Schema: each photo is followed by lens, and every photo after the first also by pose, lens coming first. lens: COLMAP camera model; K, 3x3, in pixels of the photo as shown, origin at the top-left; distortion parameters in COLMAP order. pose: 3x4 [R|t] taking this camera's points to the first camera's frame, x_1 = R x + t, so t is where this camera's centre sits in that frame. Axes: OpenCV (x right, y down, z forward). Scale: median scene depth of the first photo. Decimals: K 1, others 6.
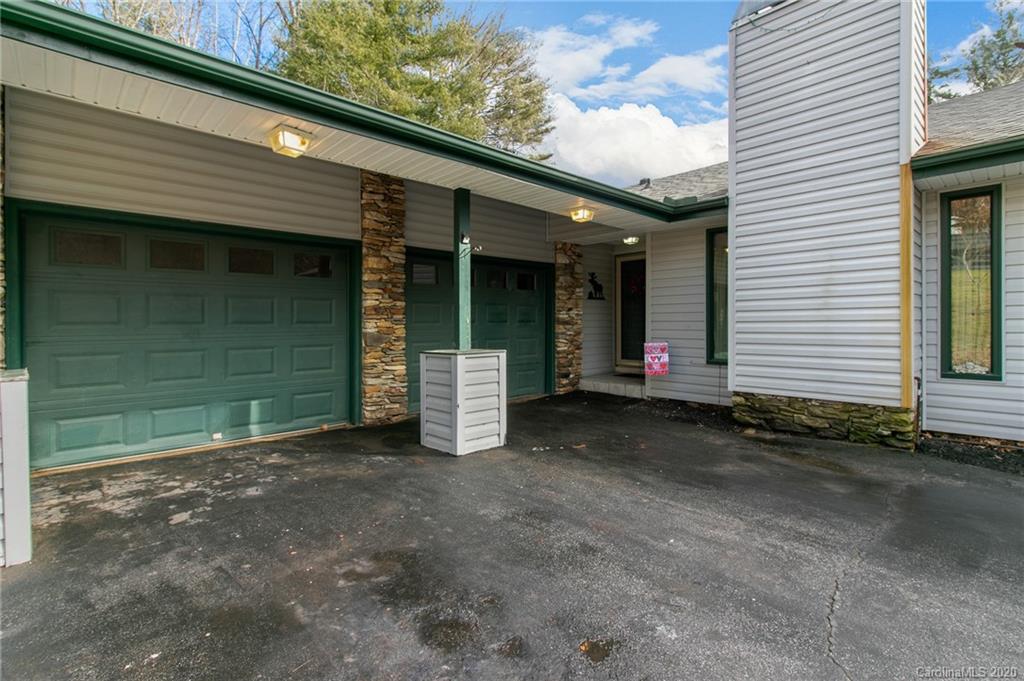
lens RADIAL K [[477.5, 0, 507.3], [0, 477.5, 333.6], [0, 0, 1]] dist [0.017167, -0.000296]
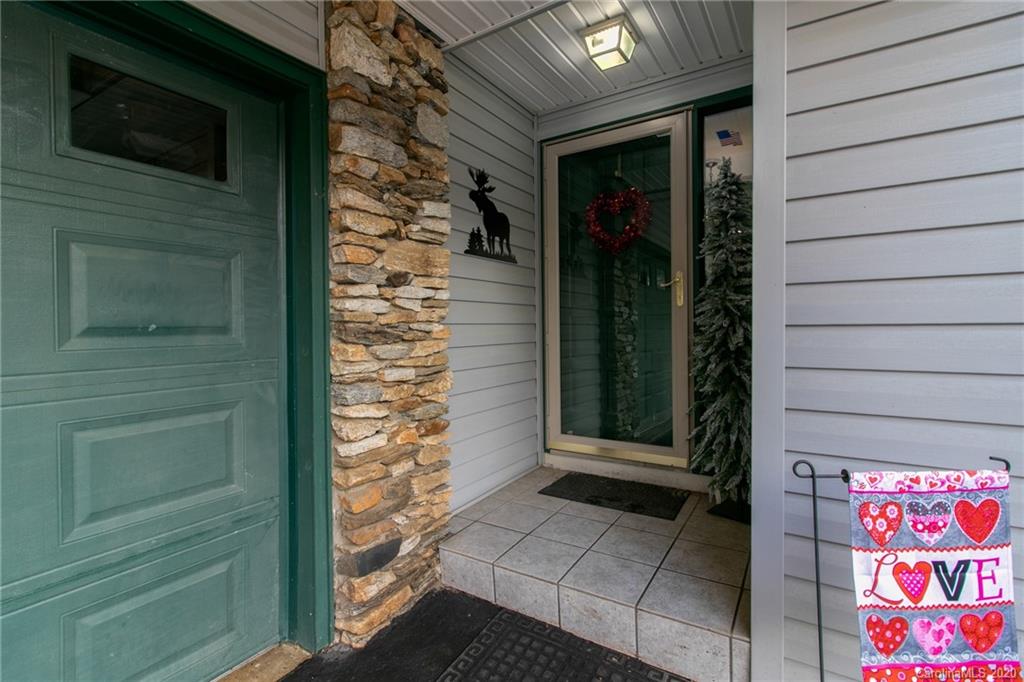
lens RADIAL K [[477.5, 0, 507.3], [0, 477.5, 334.1], [0, 0, 1]] dist [0.017167, -0.000296]
pose [[0.964316, -0.005316, 0.264701, 0.120536], [0.006712, 0.999968, -0.004368, -0.021269], [-0.264669, 0.005988, 0.964321, 0.749091]]
